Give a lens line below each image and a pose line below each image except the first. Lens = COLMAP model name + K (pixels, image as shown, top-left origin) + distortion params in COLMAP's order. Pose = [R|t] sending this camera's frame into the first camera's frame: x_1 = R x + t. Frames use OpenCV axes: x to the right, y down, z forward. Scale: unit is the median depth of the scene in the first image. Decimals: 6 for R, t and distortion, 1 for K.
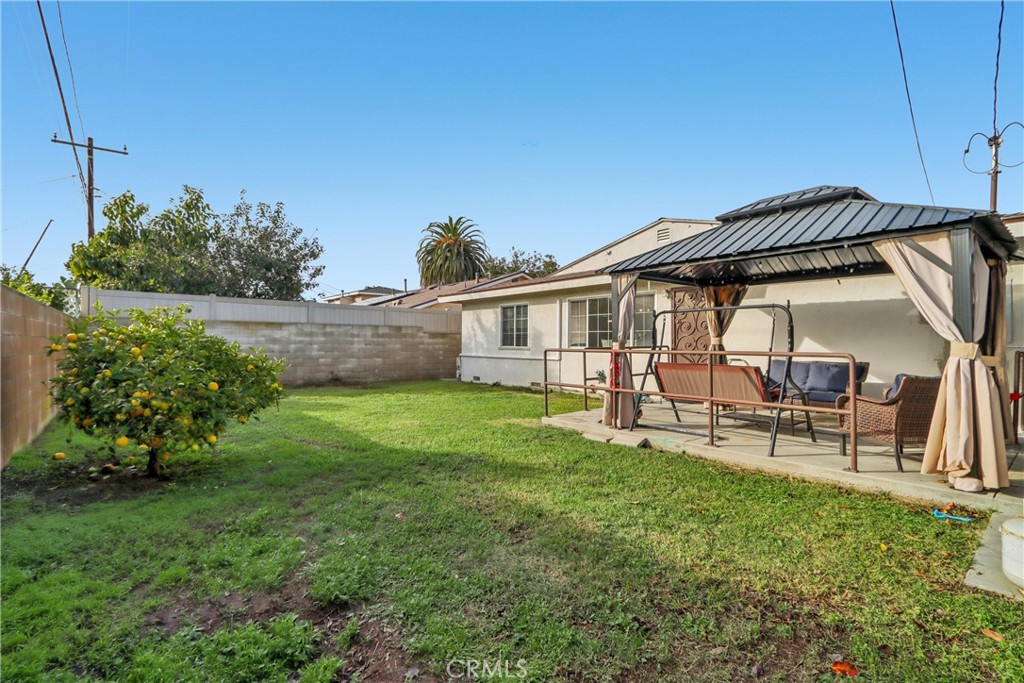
lens RADIAL K [[472.1, 0, 512.0], [0, 472.1, 341.5], [0, 0, 1]] dist [-0.001684, -0.000244]
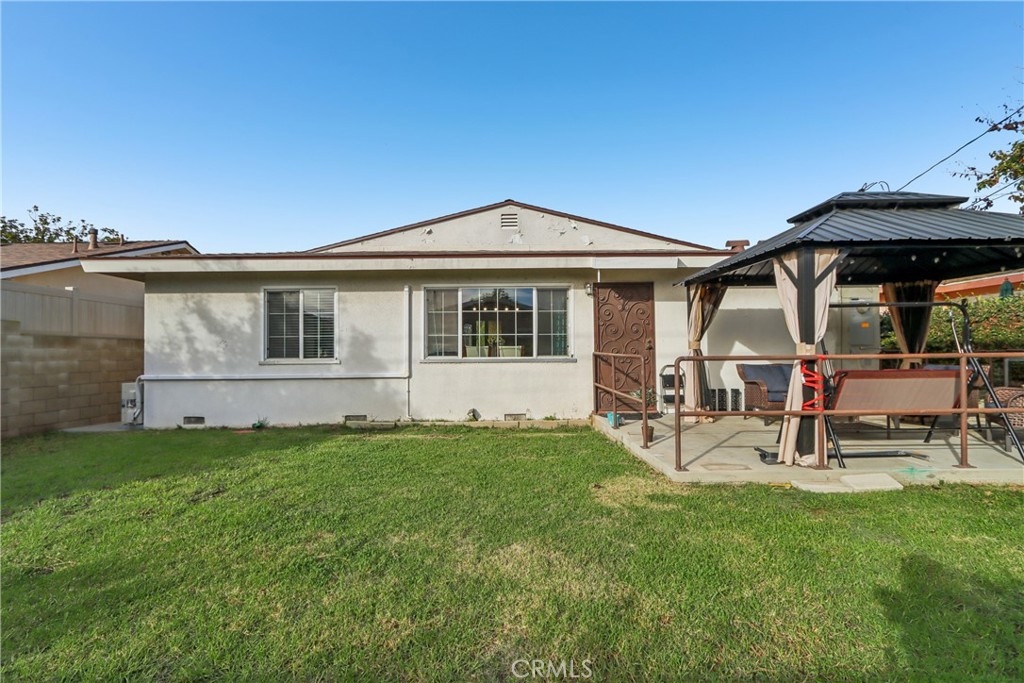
lens RADIAL K [[472.1, 0, 512.0], [0, 472.1, 341.5], [0, 0, 1]] dist [-0.001684, -0.000244]
pose [[0.645143, 0.005345, 0.764043, -0.270066], [0.011169, 0.999803, -0.016425, 0.001659], [-0.763980, 0.019130, 0.644956, 0.398667]]
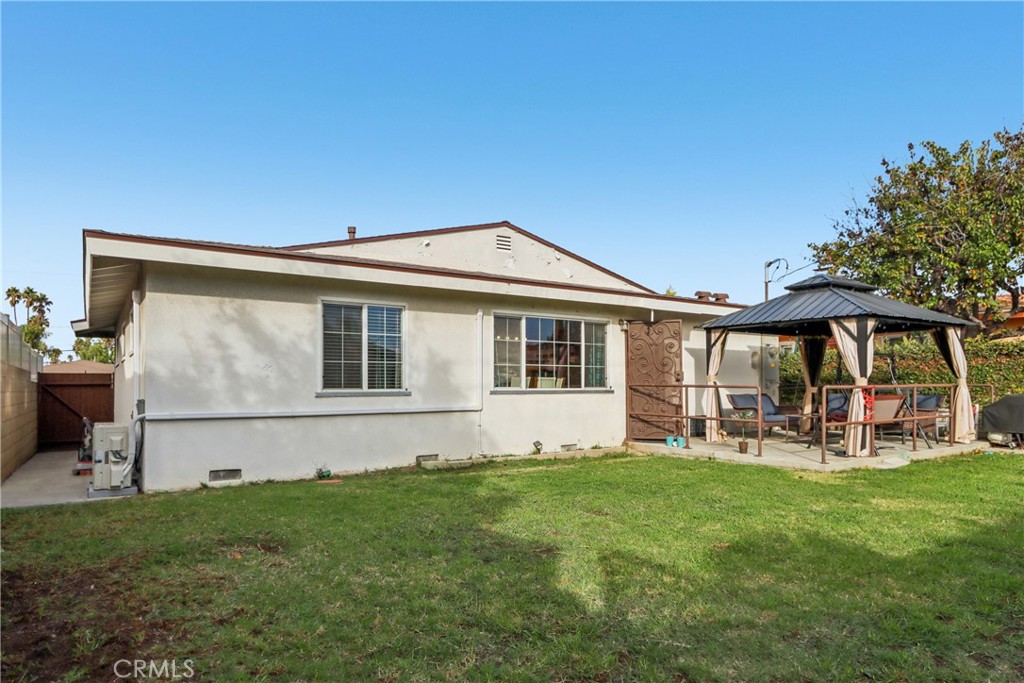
lens RADIAL K [[616.8, 0, 508.7], [0, 616.8, 364.4], [0, 0, 1]] dist [0.001501, 0.000197]
pose [[0.107268, 0.028408, 0.993824, -0.592767], [0.002428, 0.999581, -0.028834, 0.003653], [-0.994227, 0.005506, 0.107154, 0.762251]]
